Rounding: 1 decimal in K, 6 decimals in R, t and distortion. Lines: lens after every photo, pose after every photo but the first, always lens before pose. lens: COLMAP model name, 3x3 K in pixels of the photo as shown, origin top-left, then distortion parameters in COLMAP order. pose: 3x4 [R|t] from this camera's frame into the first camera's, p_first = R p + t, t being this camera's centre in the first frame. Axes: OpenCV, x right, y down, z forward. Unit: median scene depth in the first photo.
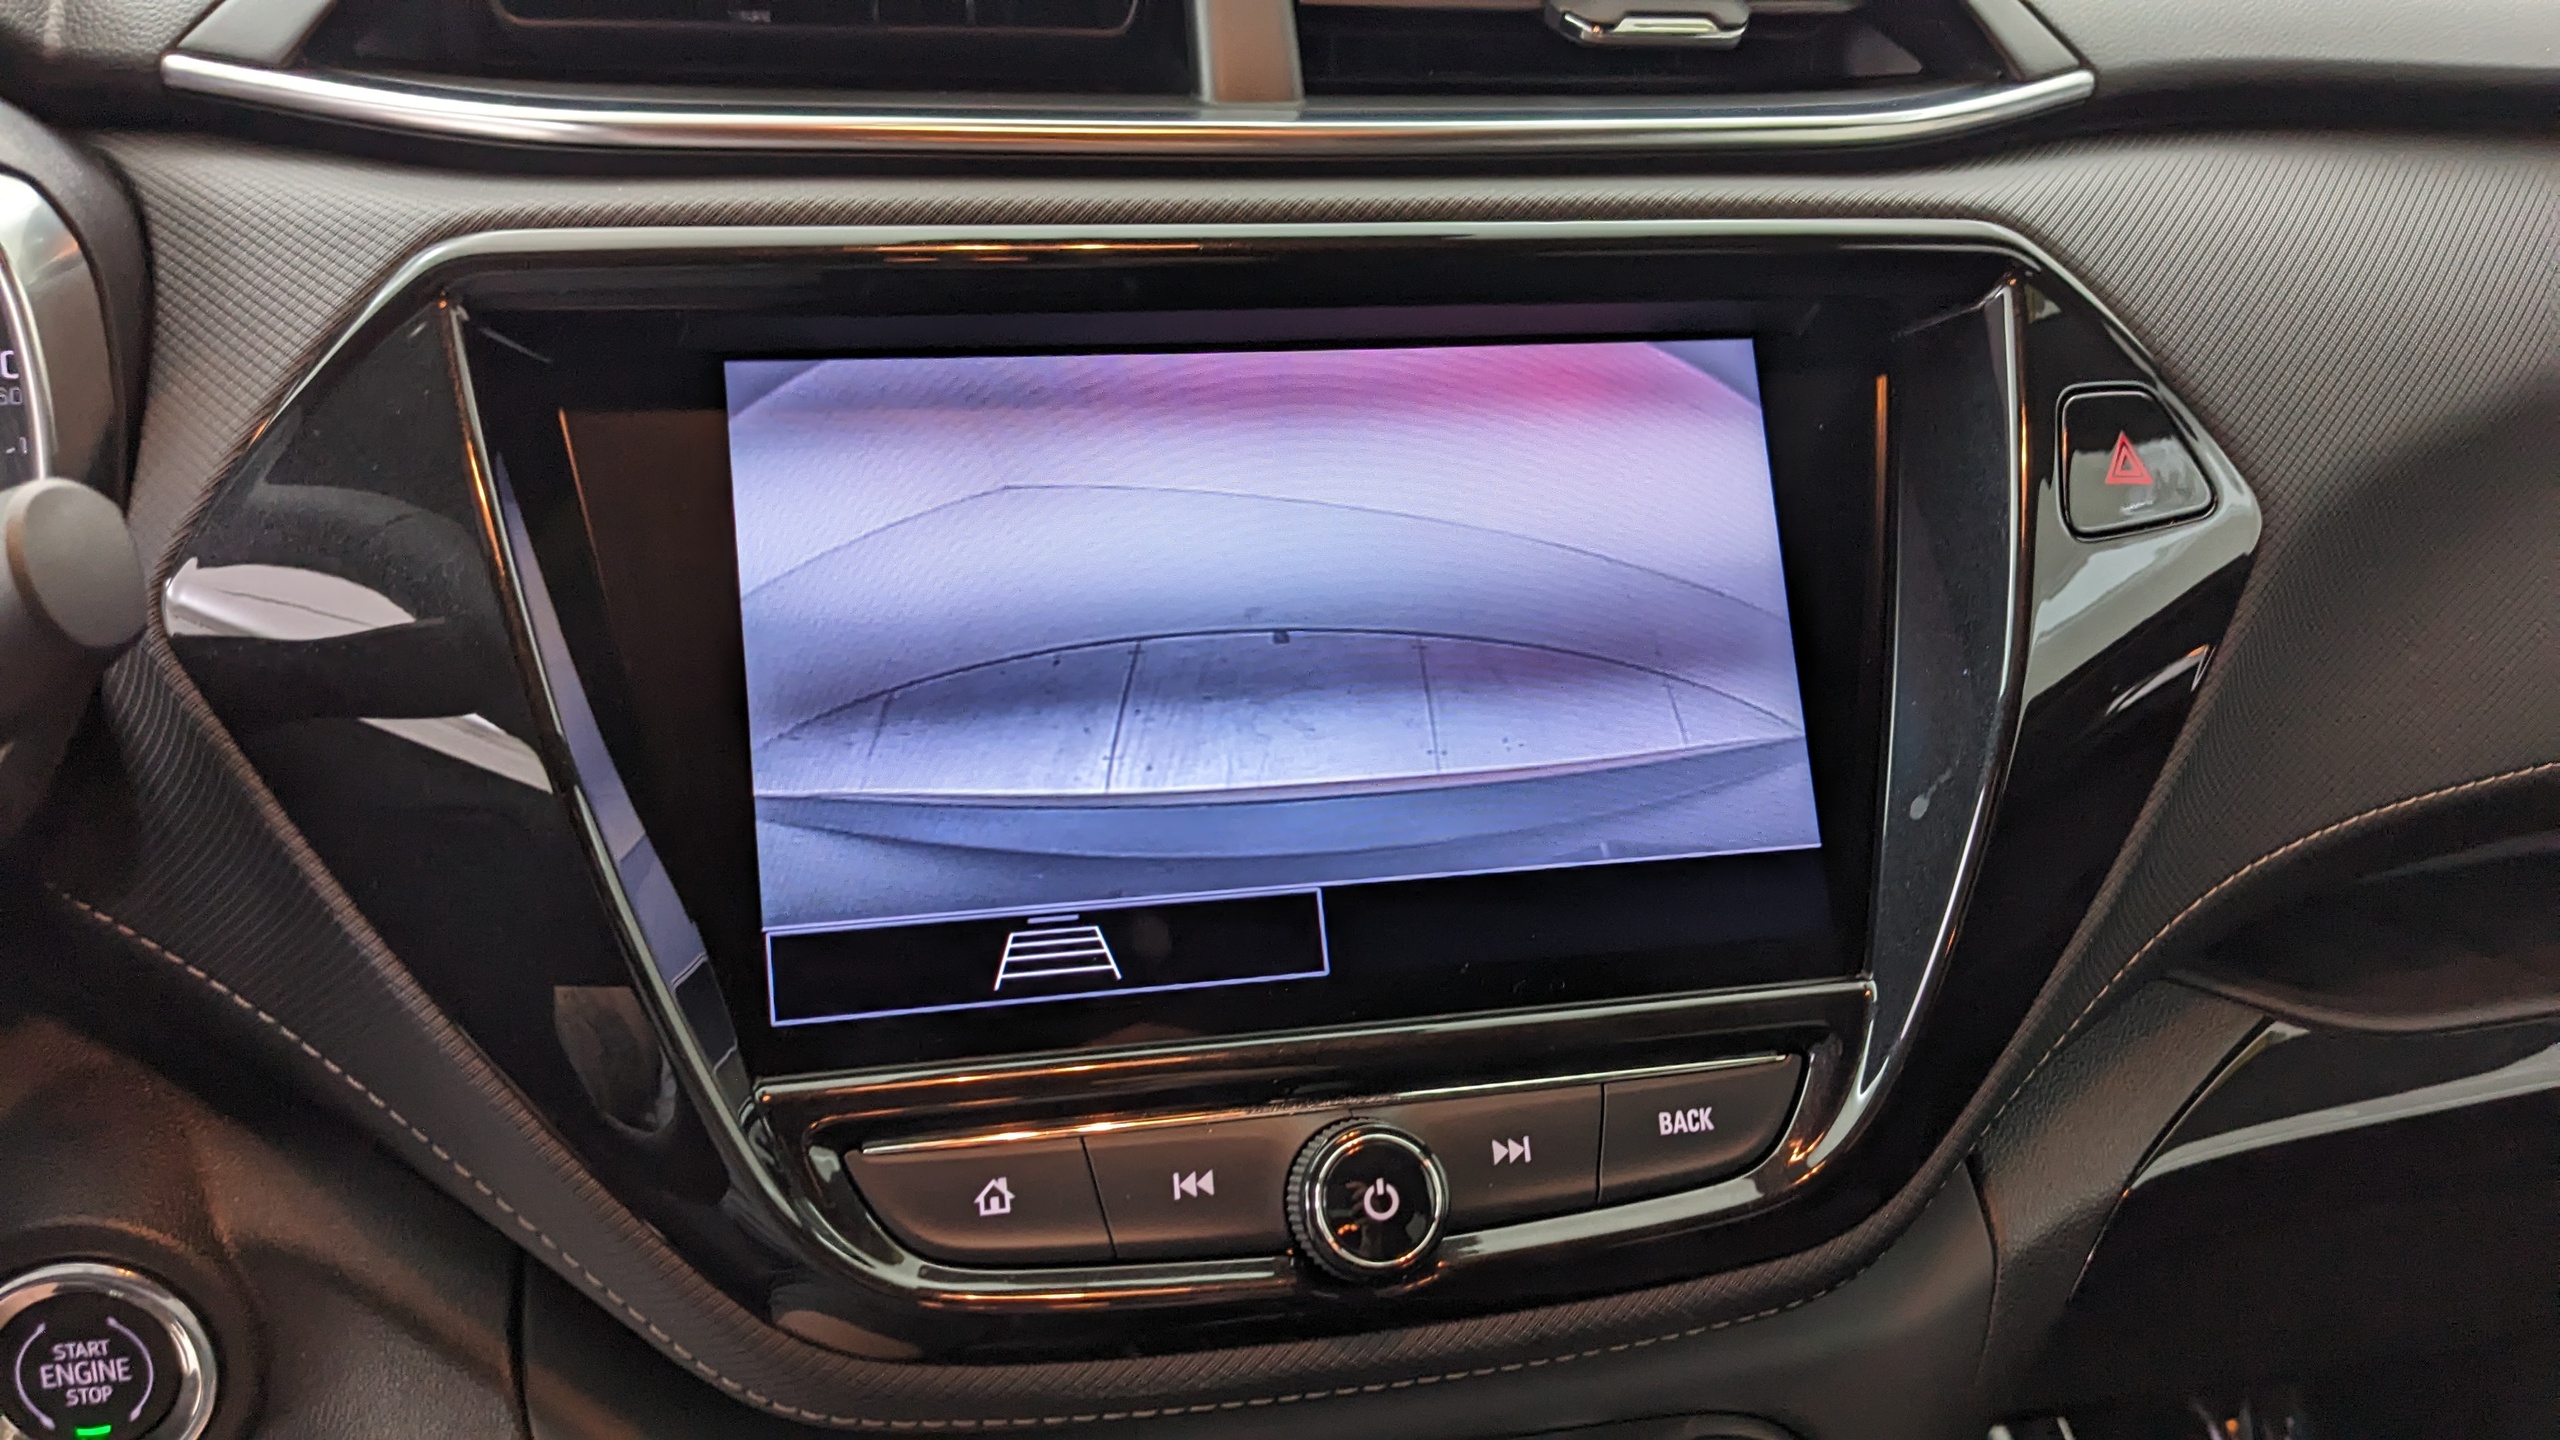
lens RADIAL K [[2039.7, 0, 1241.0], [0, 2039.7, 756.3], [0, 0, 1]] dist [0.065971, -0.147526]
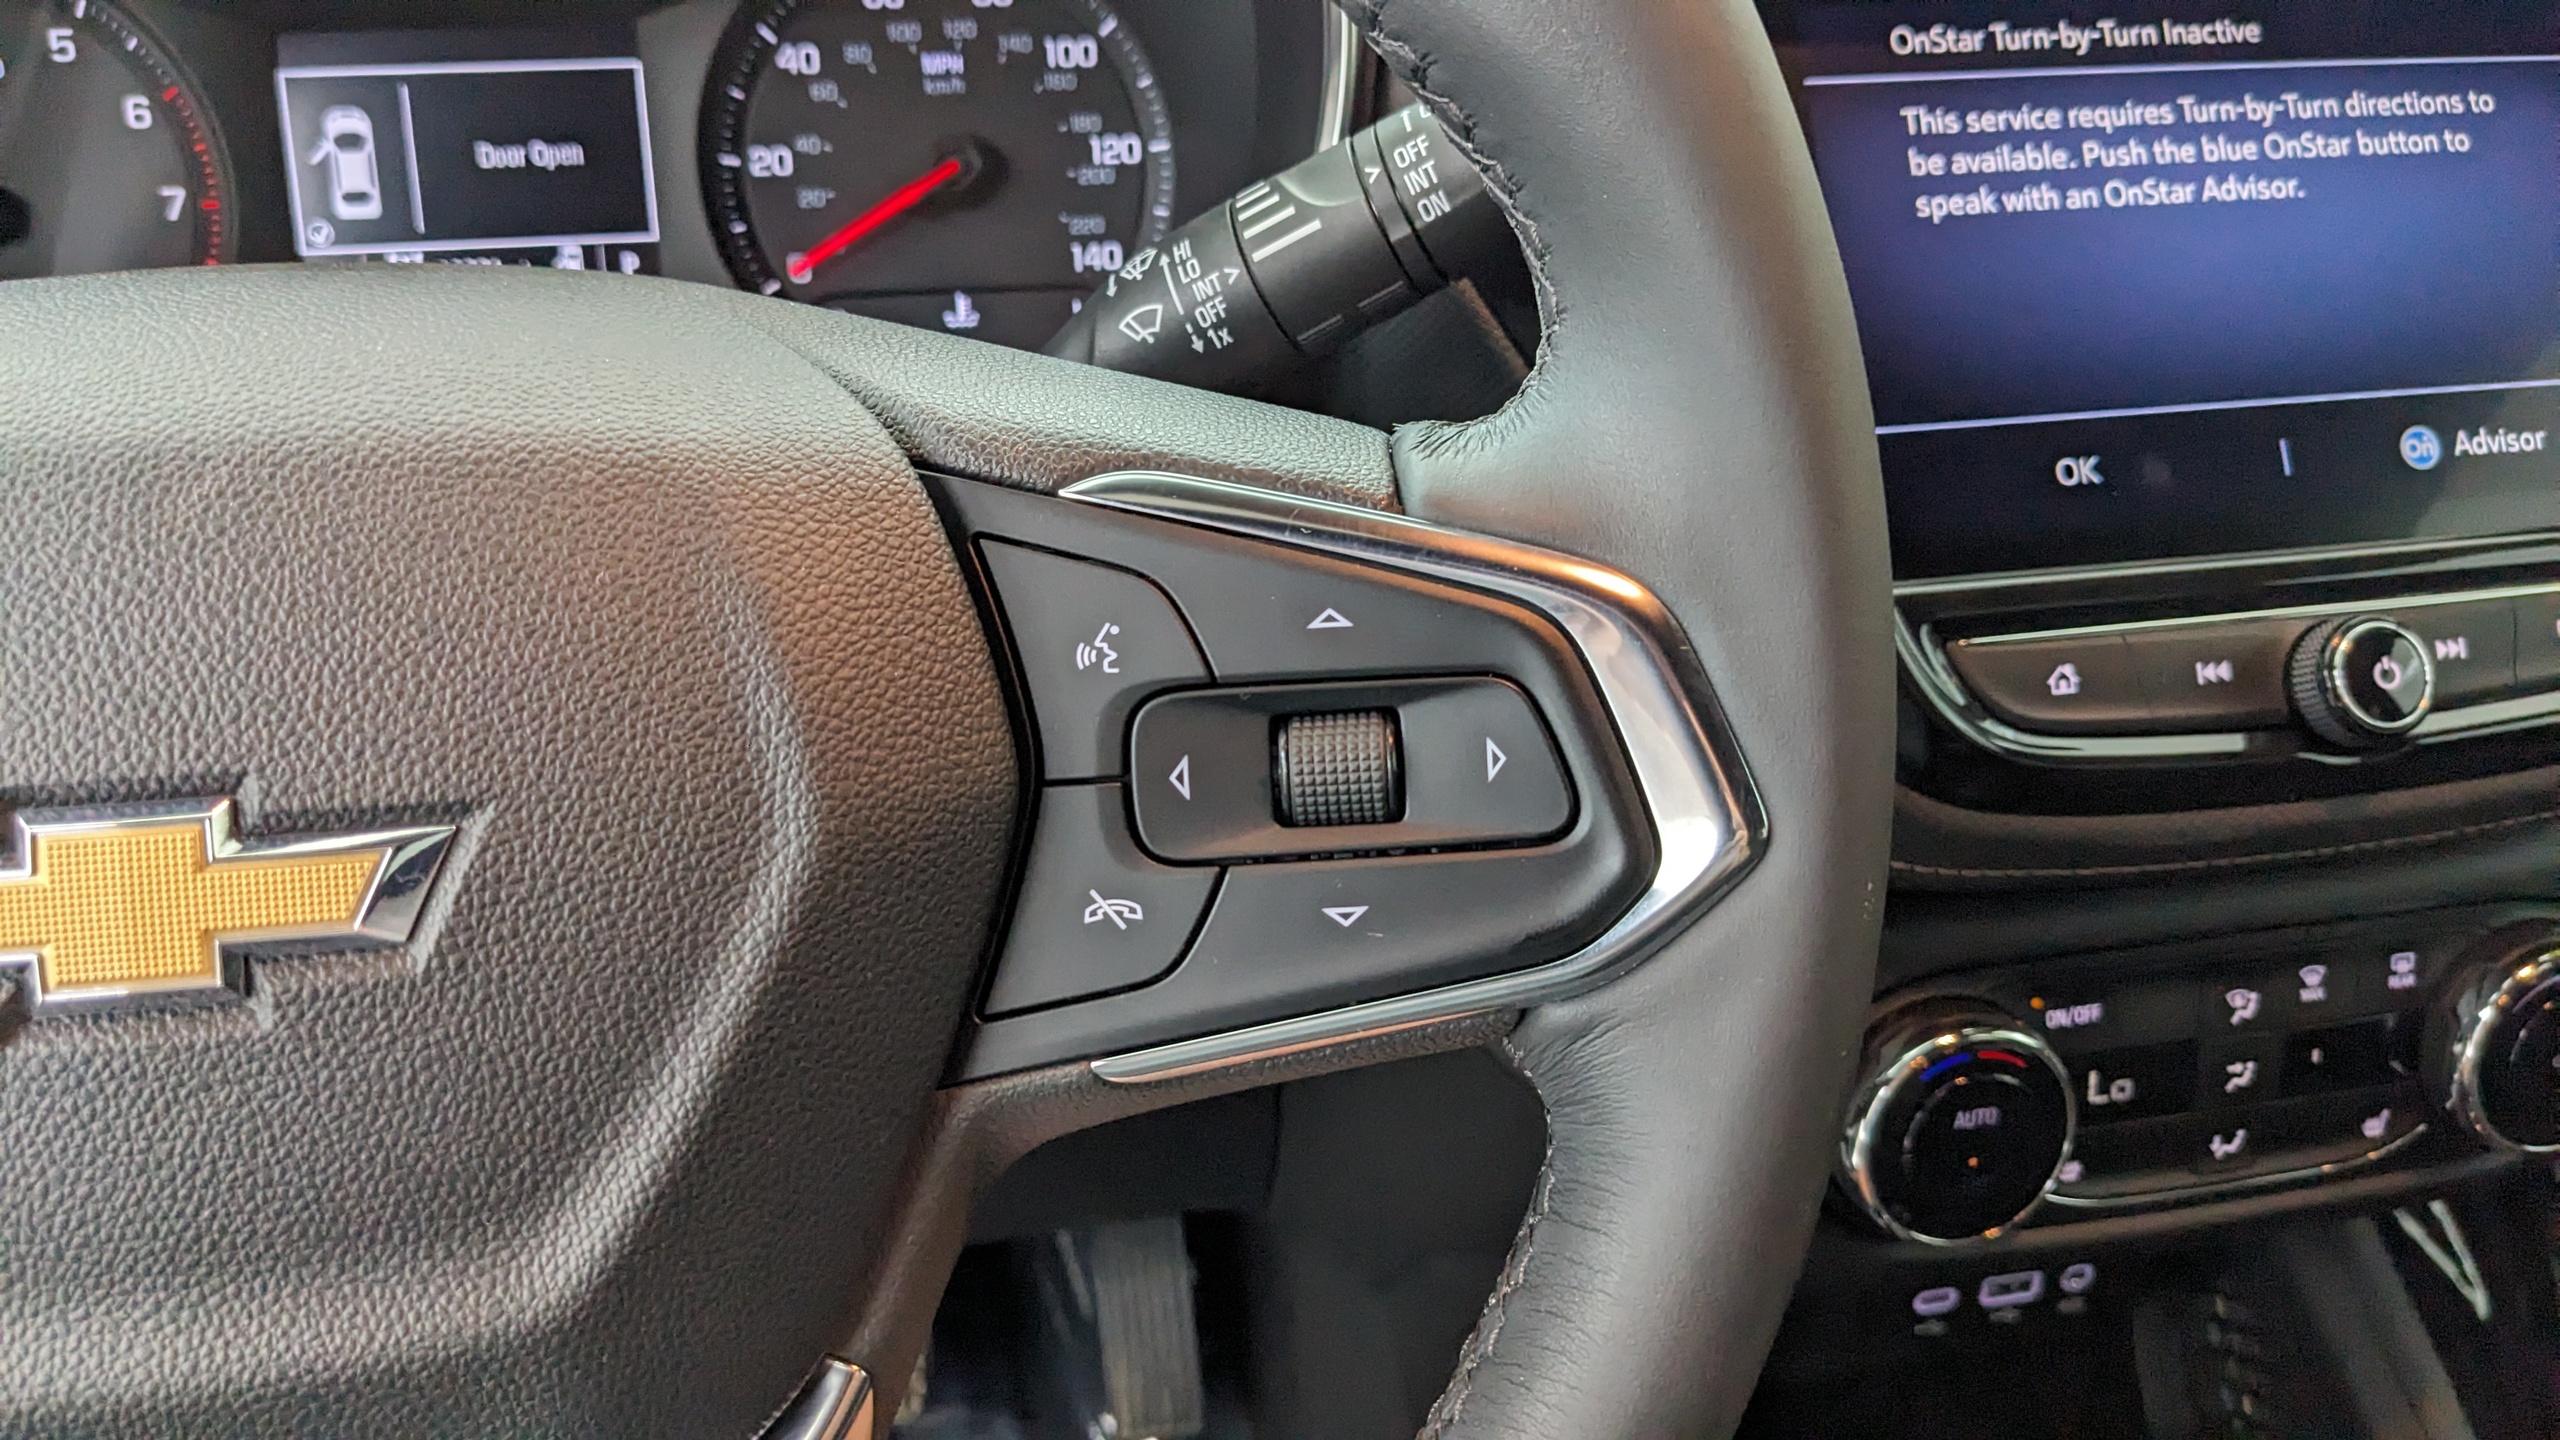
lens RADIAL K [[2039.7, 0, 1241.0], [0, 2039.7, 756.3], [0, 0, 1]] dist [0.065971, -0.147526]
pose [[0.999473, -0.022236, -0.023648, -0.553983], [0.023496, 0.998242, 0.054411, 0.173603], [0.022397, -0.054938, 0.998239, -0.225627]]
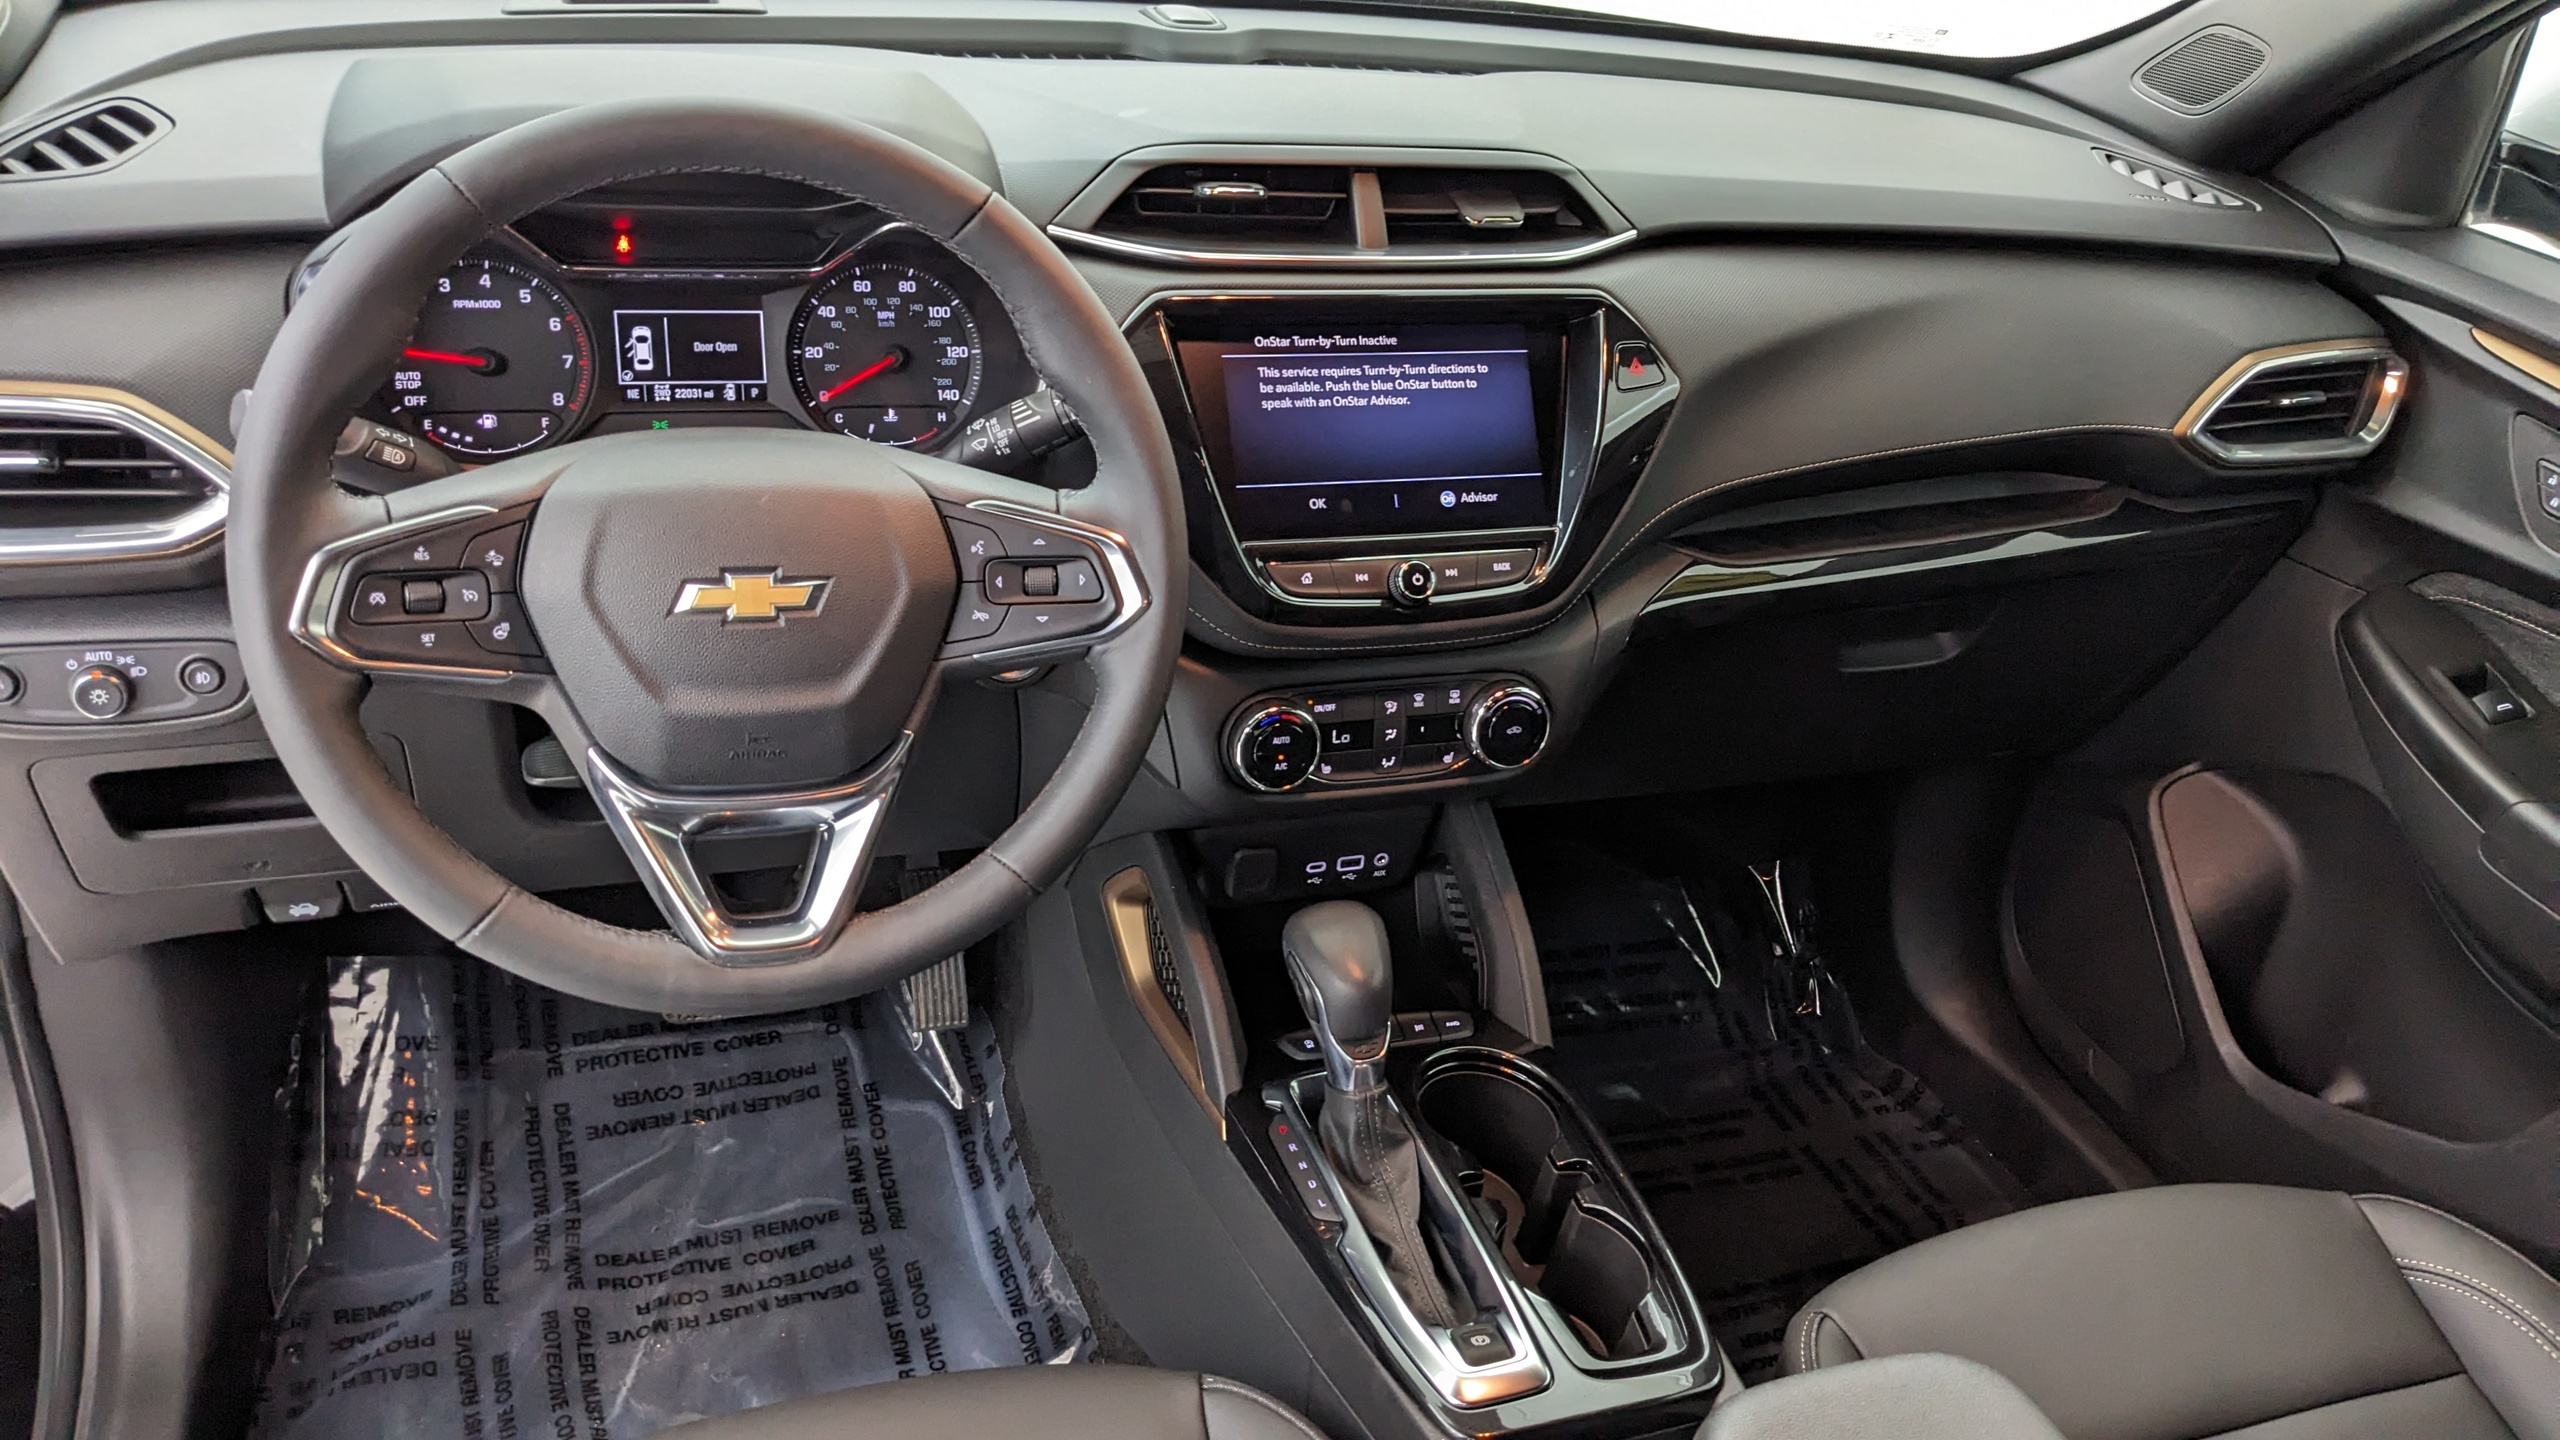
lens RADIAL K [[1956.9, 0, 1331.7], [0, 1956.9, 730.3], [0, 0, 1]] dist [0.093767, -0.208664]
pose [[0.987873, -0.005376, 0.155172, -0.560531], [-0.004970, 0.997793, 0.066212, 0.239928], [-0.155186, -0.066180, 0.985666, -2.148500]]
